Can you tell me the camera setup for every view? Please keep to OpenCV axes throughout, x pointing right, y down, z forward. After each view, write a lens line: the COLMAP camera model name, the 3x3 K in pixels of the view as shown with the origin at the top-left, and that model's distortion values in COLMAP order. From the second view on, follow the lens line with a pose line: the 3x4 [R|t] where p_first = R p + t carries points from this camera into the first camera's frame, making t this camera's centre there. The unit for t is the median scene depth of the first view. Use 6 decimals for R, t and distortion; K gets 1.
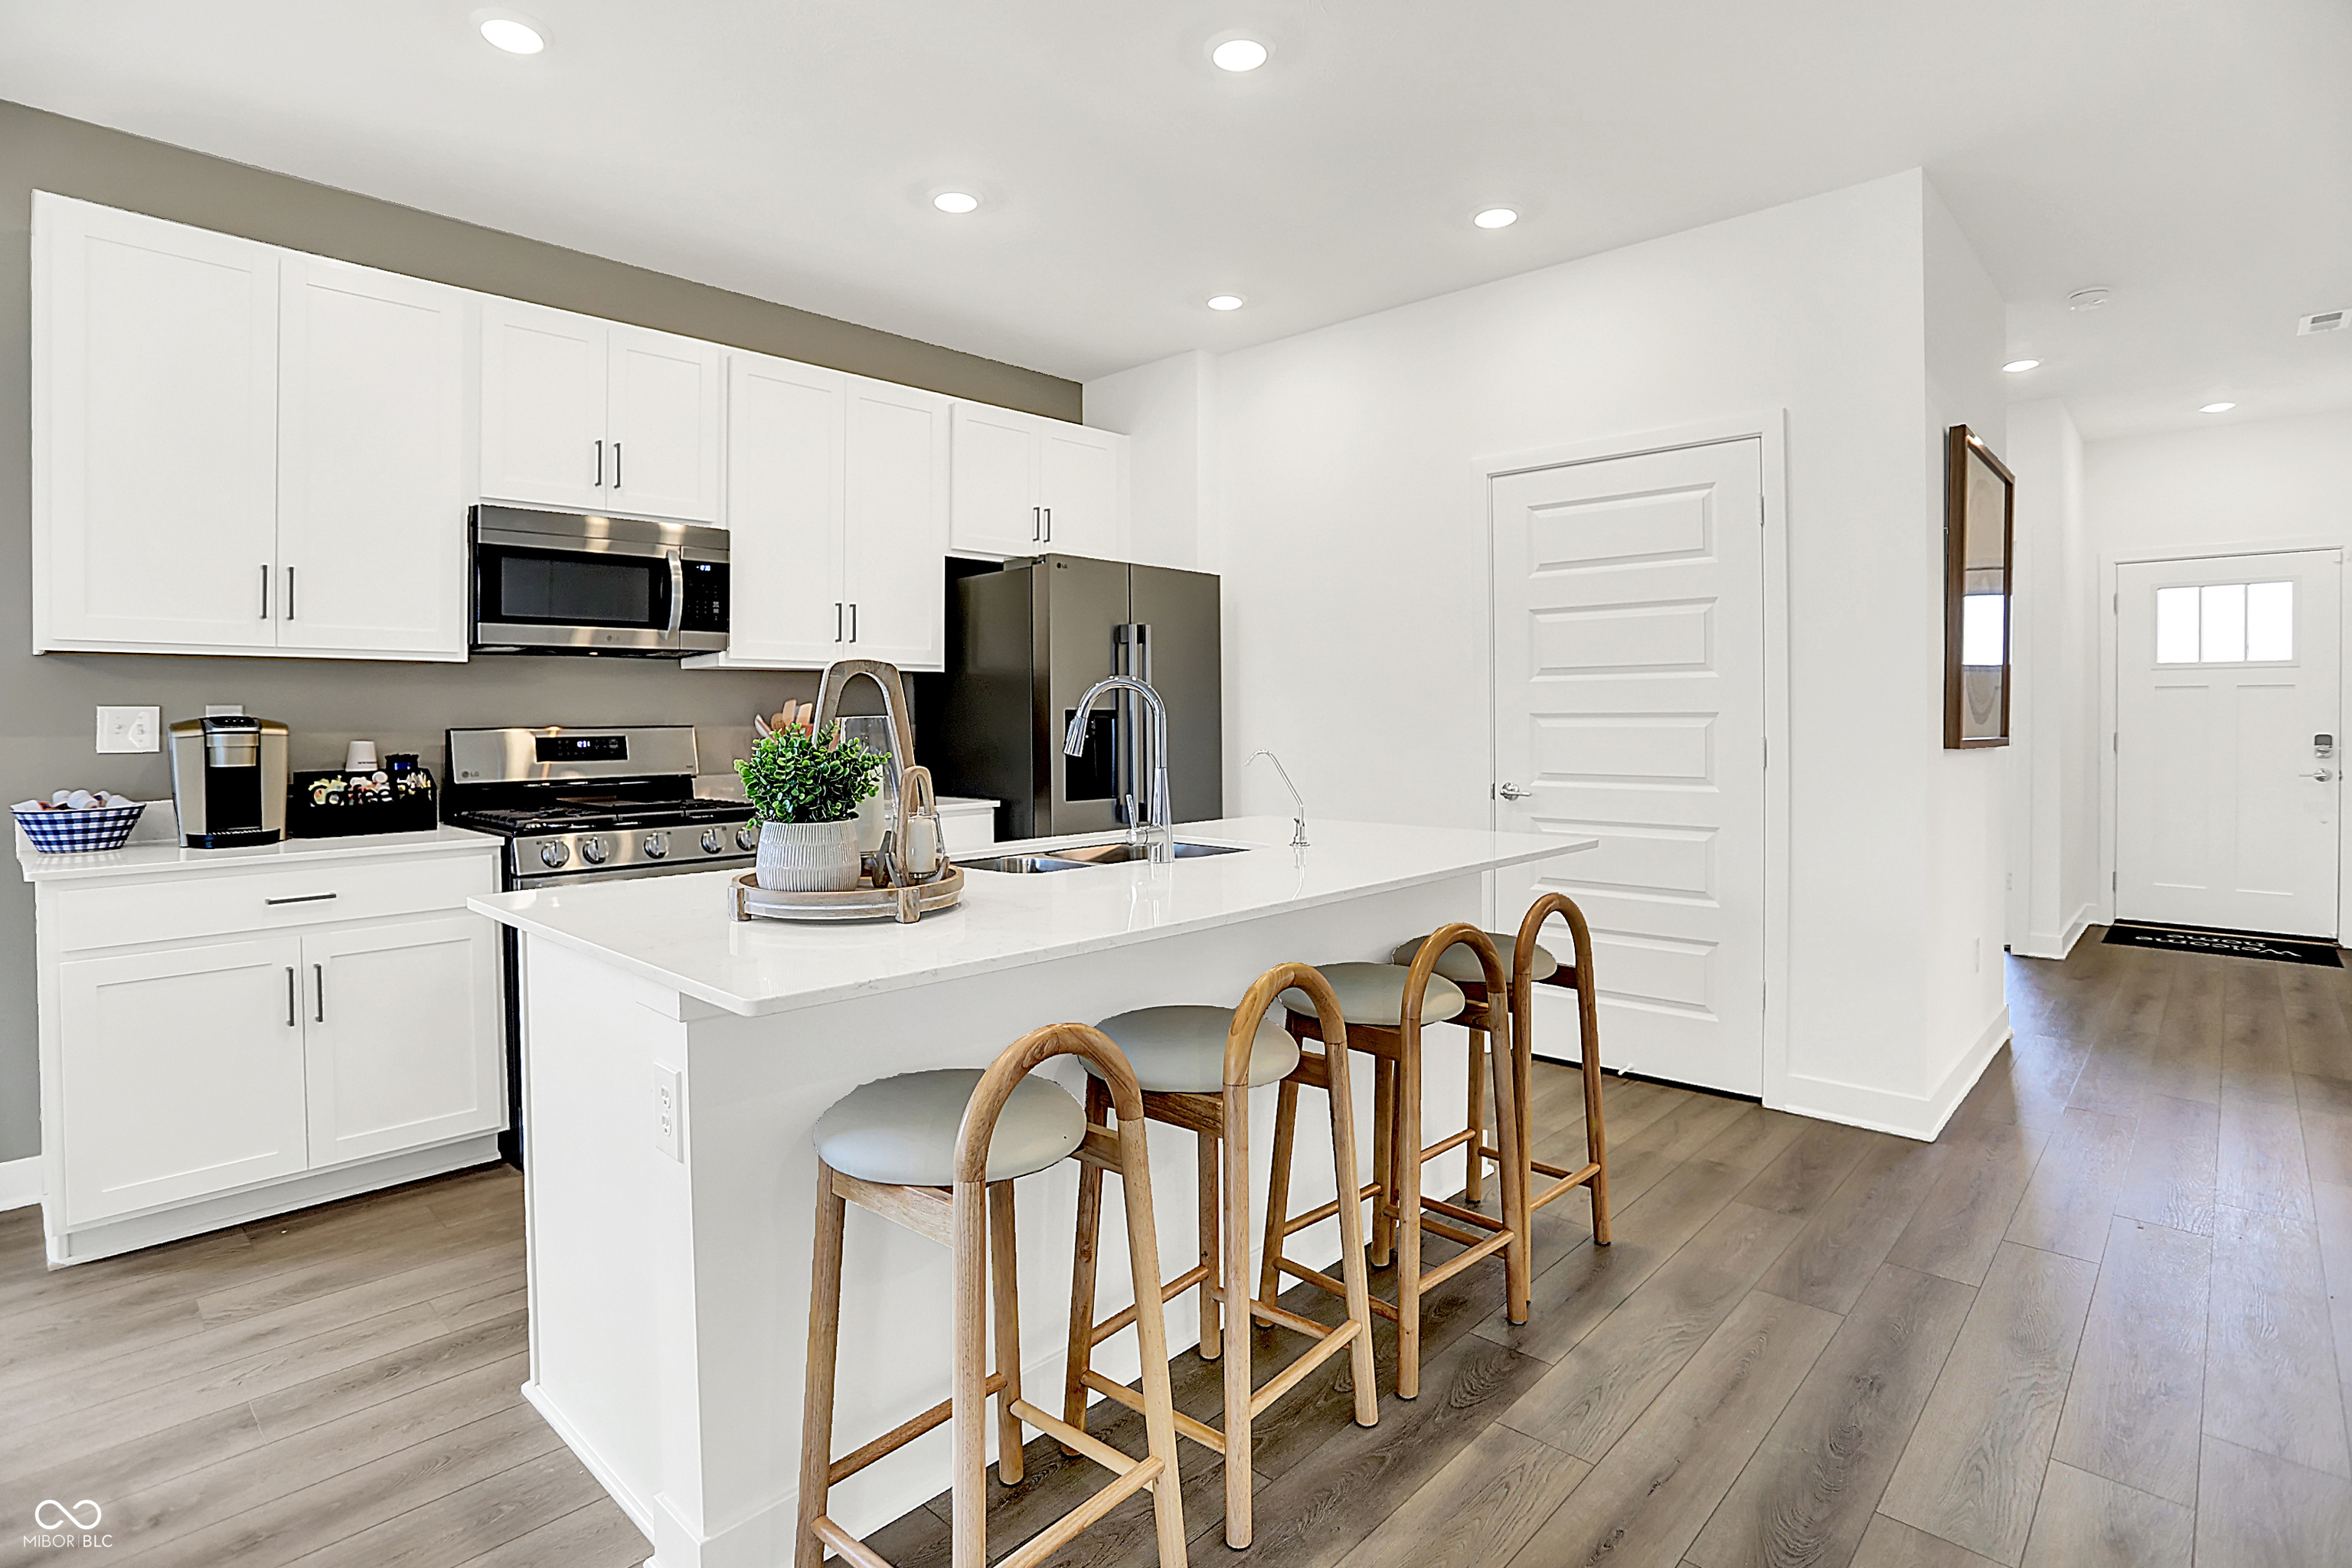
lens RADIAL K [[1188.9, 0, 1162.7], [0, 1188.9, 719.0], [0, 0, 1]] dist [-0.004790, 0.000421]
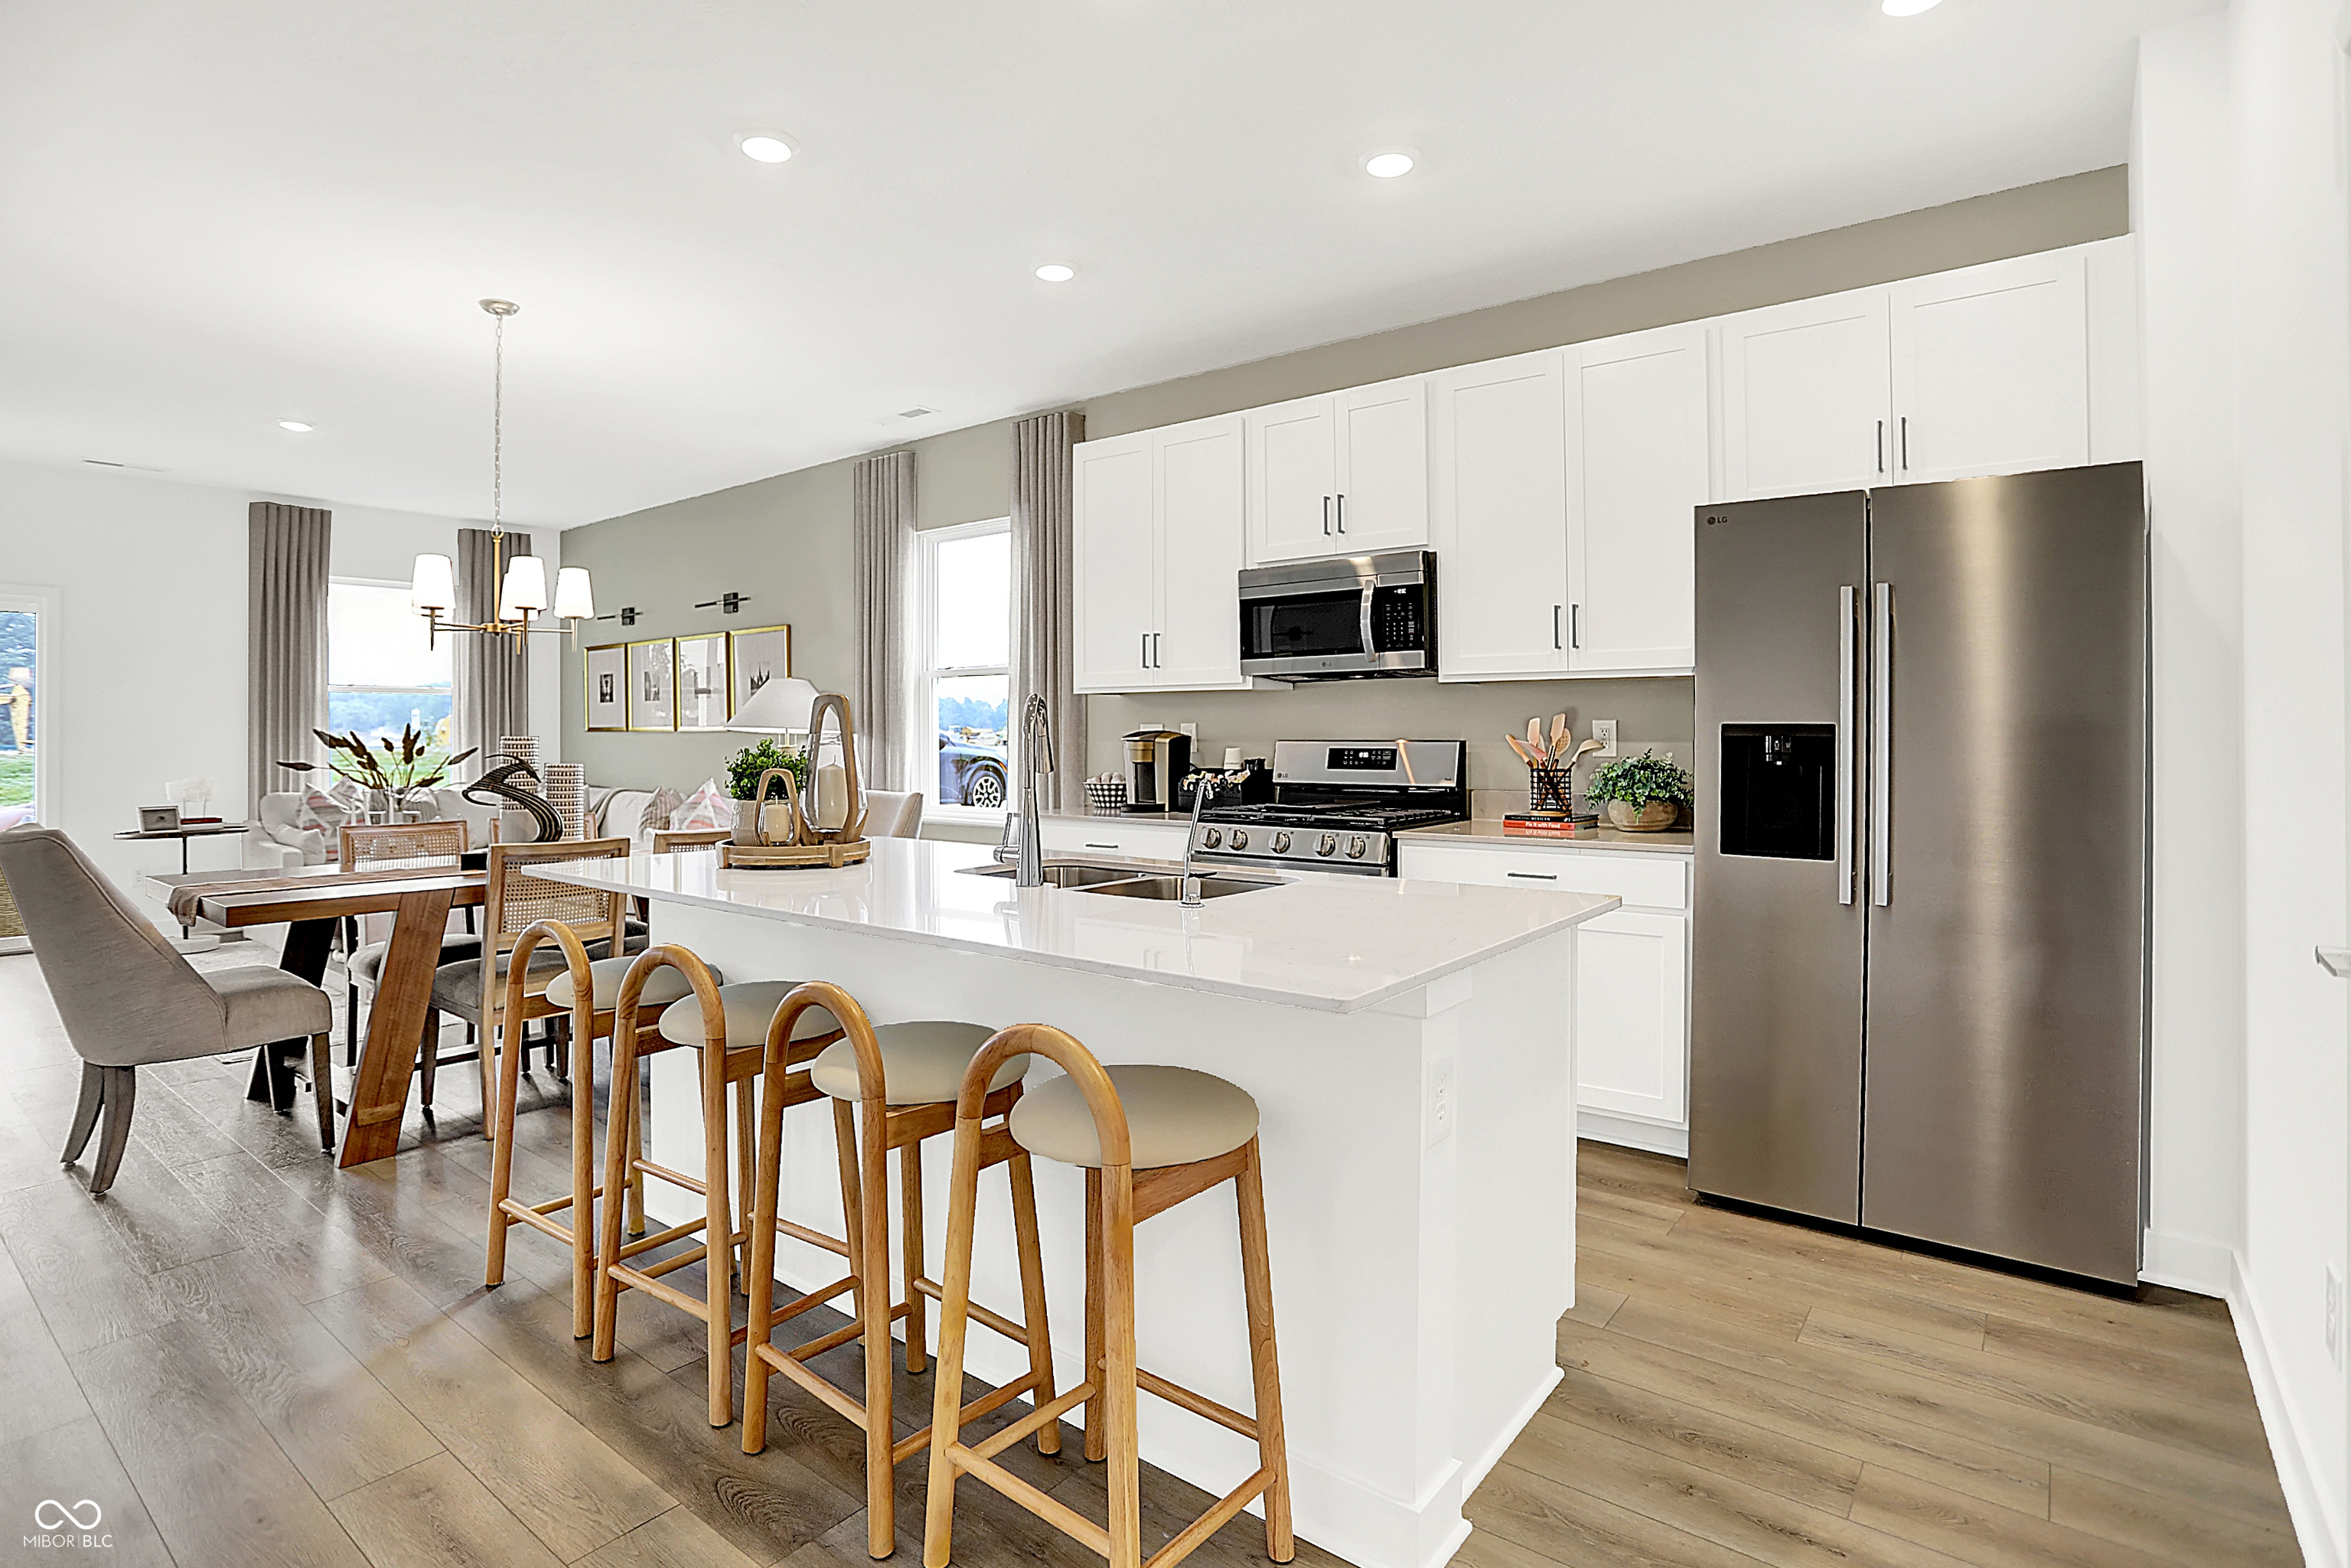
lens RADIAL K [[1188.3, 0, 1151.0], [0, 1188.3, 743.5], [0, 0, 1]] dist [-0.004790, 0.000421]
pose [[0.098662, 0.013204, -0.995033, 0.666914], [-0.002963, 0.999911, 0.012975, -0.004744], [0.995117, 0.001668, 0.098692, 0.694158]]
